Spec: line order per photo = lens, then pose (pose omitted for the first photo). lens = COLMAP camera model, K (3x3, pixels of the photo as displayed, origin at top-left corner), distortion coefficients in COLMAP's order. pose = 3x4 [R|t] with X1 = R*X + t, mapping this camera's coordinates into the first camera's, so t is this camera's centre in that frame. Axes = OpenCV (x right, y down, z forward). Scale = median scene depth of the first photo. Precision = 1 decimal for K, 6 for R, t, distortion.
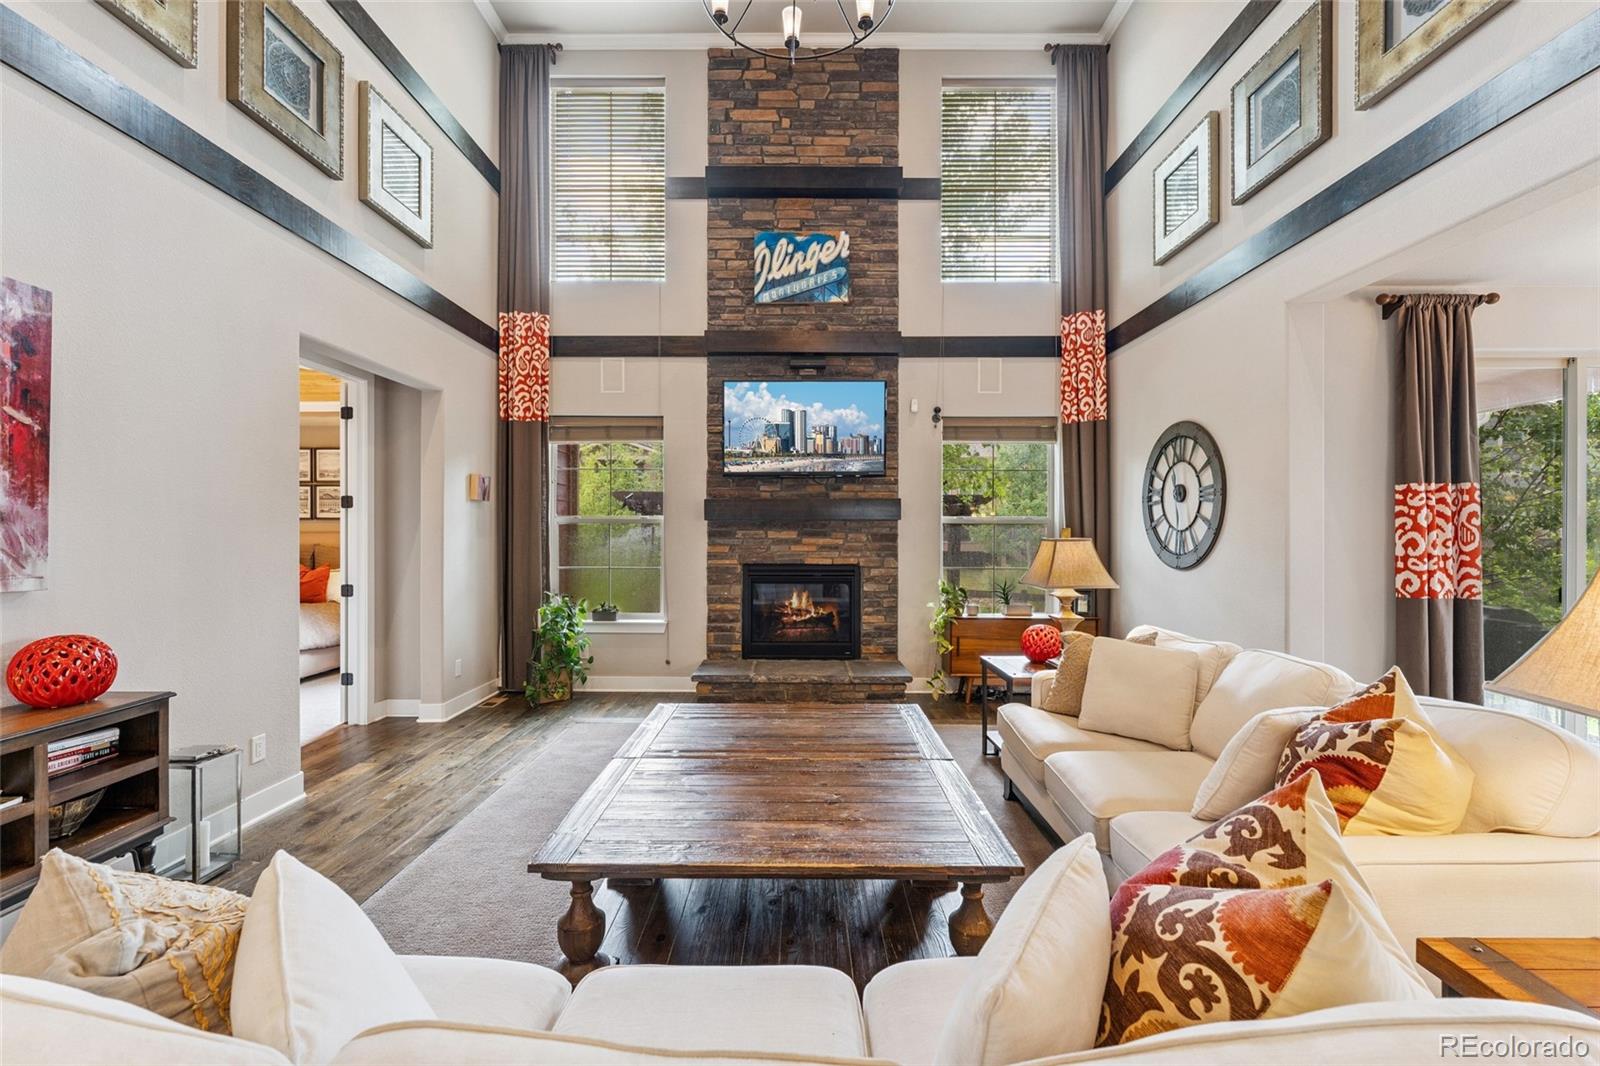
lens RADIAL K [[696.8, 0, 786.3], [0, 696.8, 539.0], [0, 0, 1]] dist [-0.001057, 0.000617]
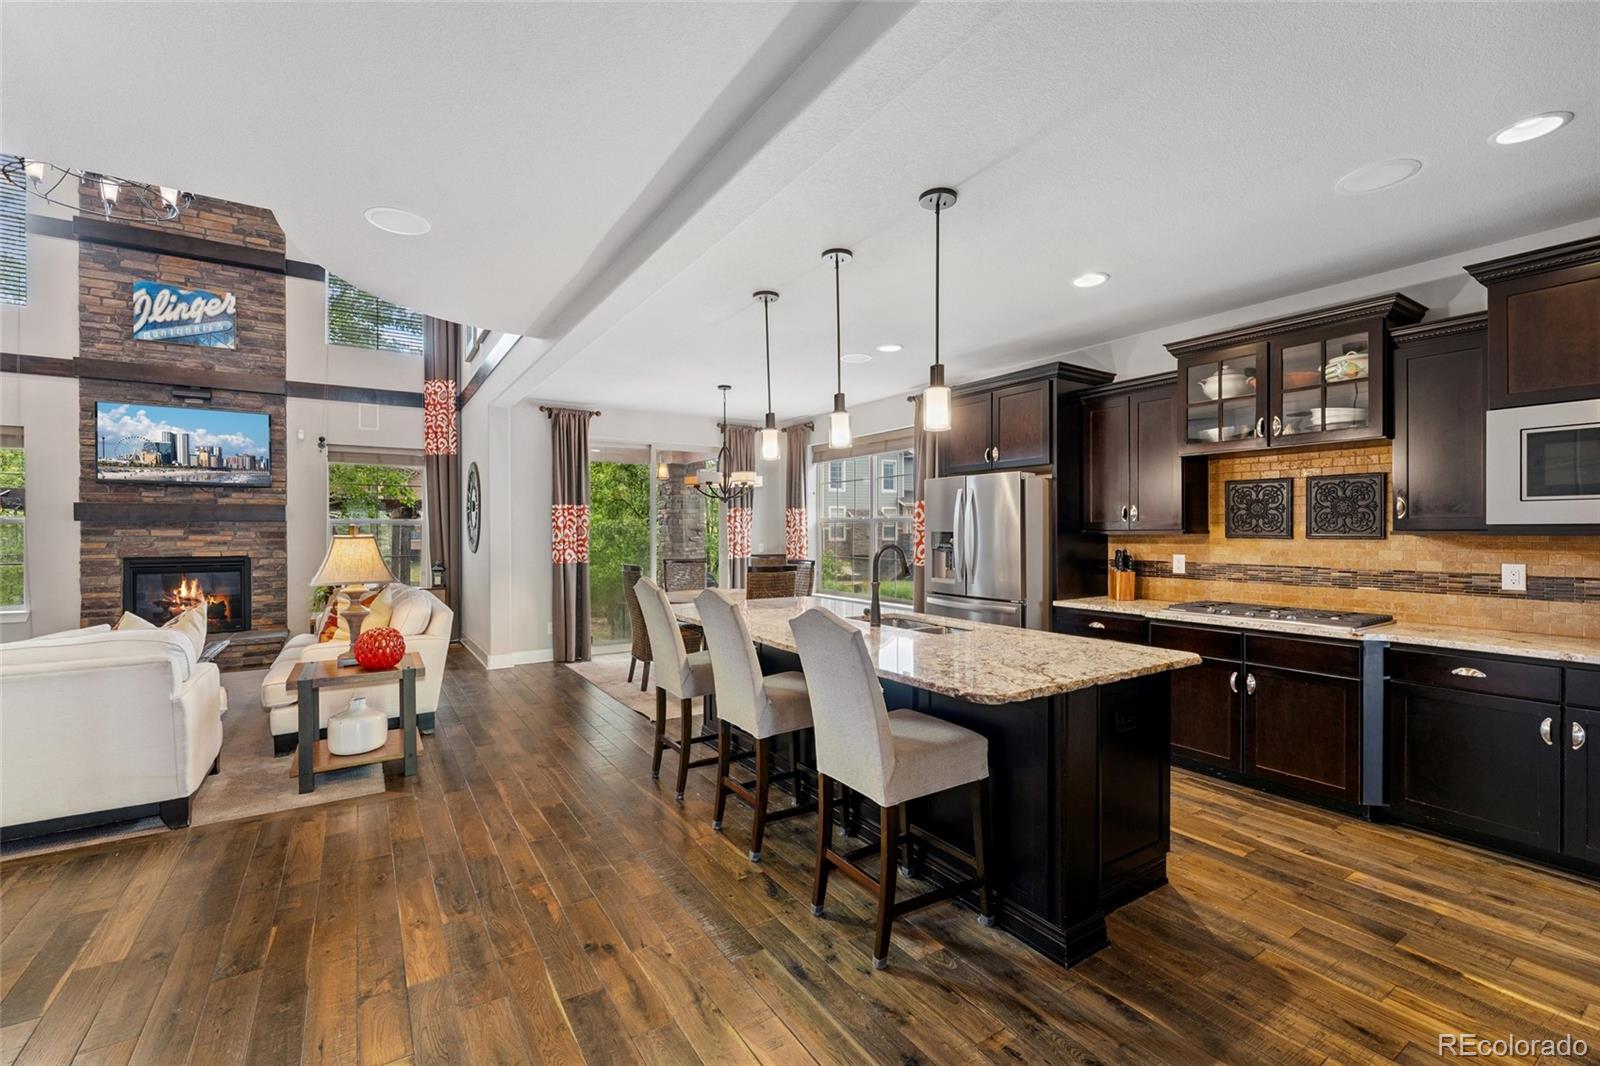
lens RADIAL K [[696.8, 0, 808.6], [0, 696.8, 536.2], [0, 0, 1]] dist [-0.001057, 0.000617]
pose [[0.830911, -0.006131, 0.556372, 0.248626], [0.008583, 0.999962, -0.001799, 0.011598], [-0.556340, 0.006270, 0.830931, -0.630767]]
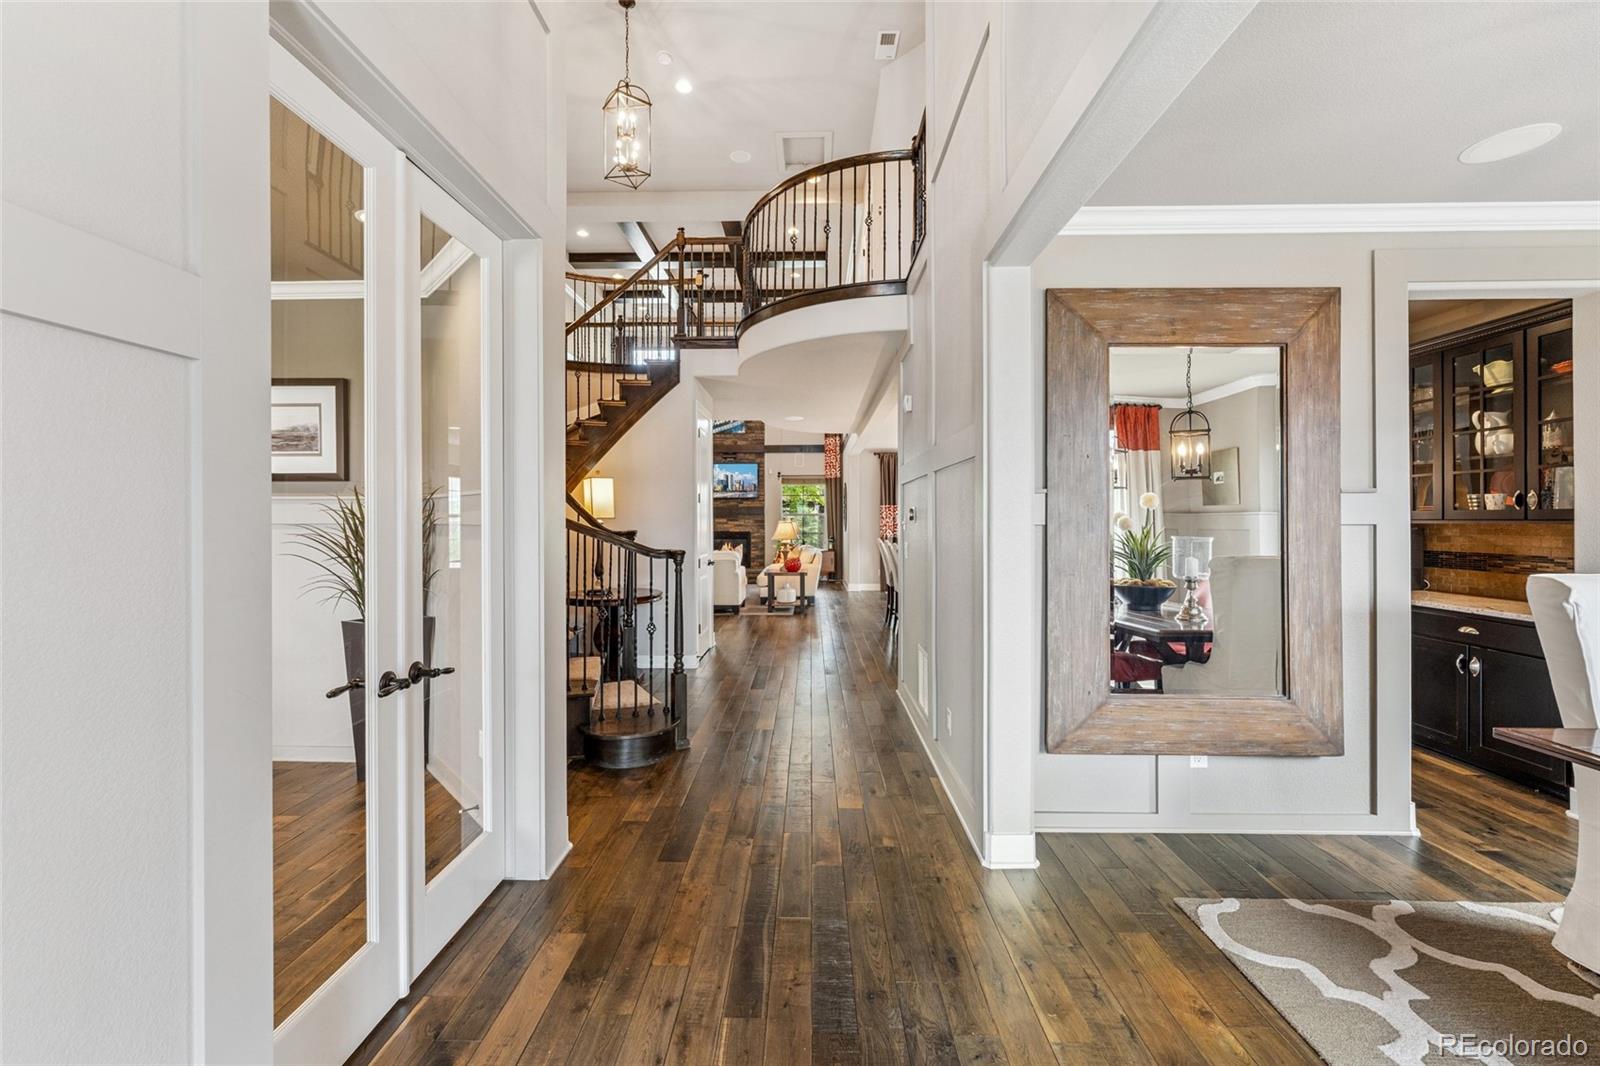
lens RADIAL K [[647.6, 0, 795.3], [0, 647.6, 524.6], [0, 0, 1]] dist [0.001790, -0.000104]
pose [[0.999972, -0.004950, -0.005681, 0.292280], [0.004914, 0.999968, -0.006390, 0.026374], [0.005712, 0.006362, 0.999963, -1.460466]]
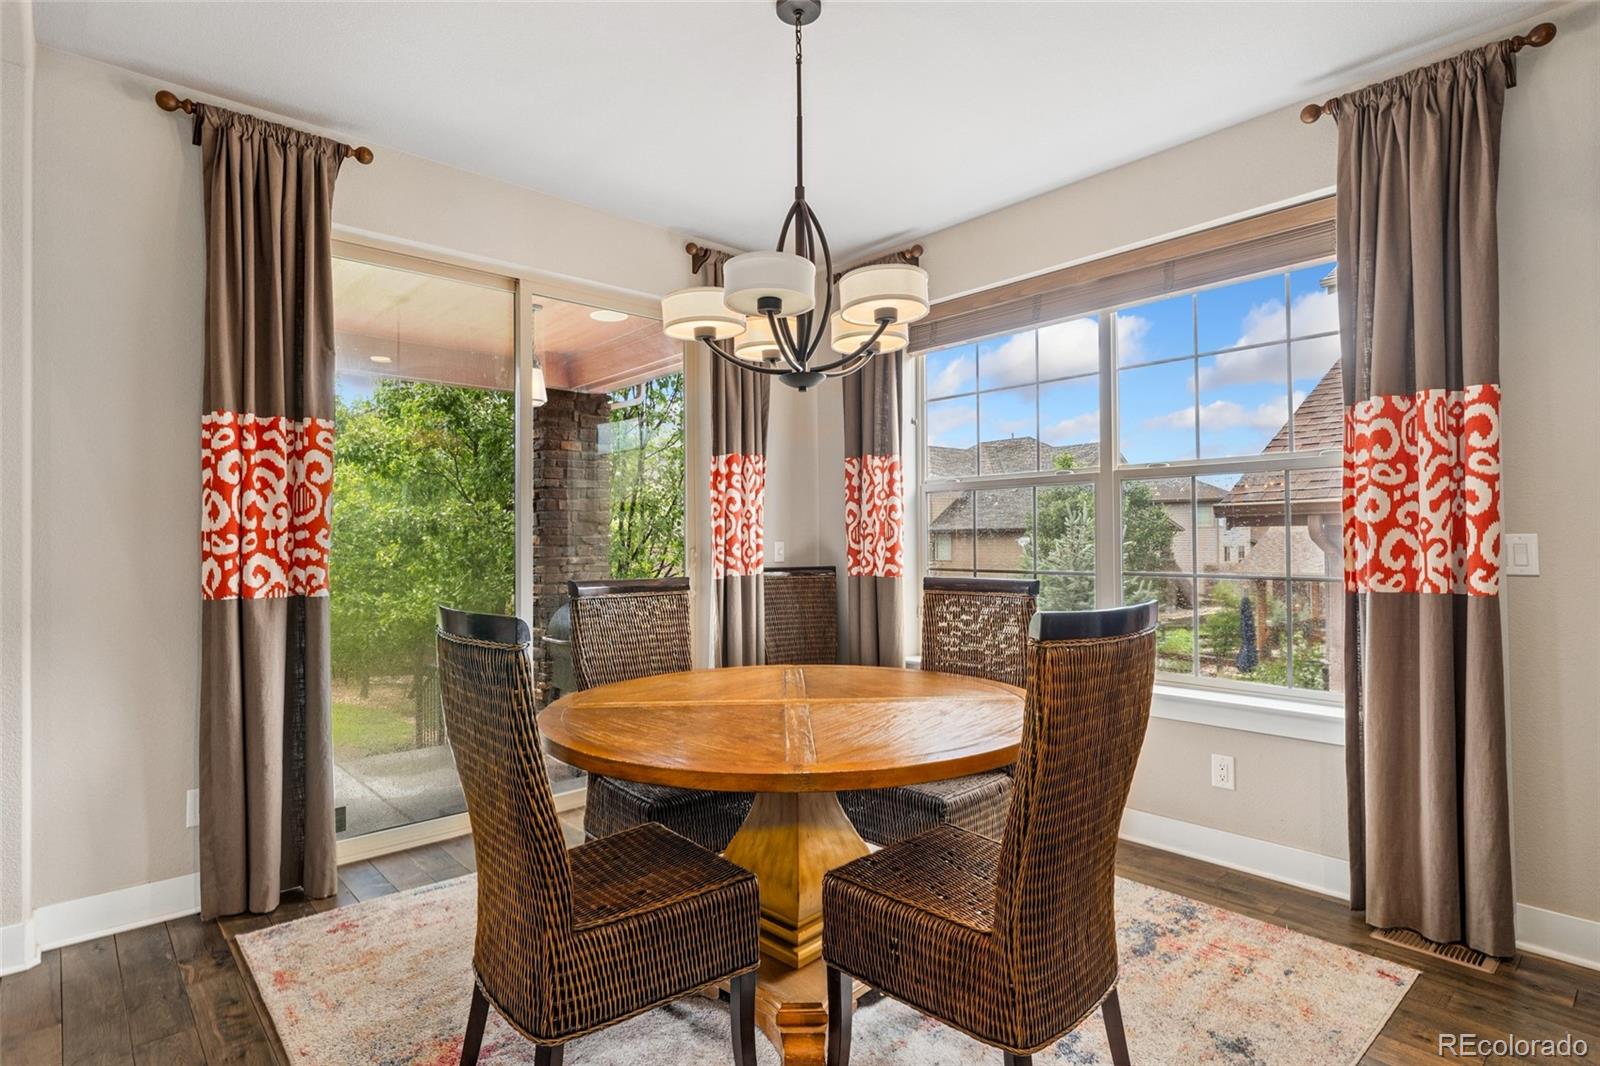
lens RADIAL K [[828.9, 0, 806.2], [0, 828.9, 534.7], [0, 0, 1]] dist [-0.002313, -0.000372]
pose [[0.735206, -0.000162, 0.677844, 0.489994], [0.014969, 0.999760, -0.015997, 0.029463], [-0.677678, 0.021907, 0.735032, 0.072762]]
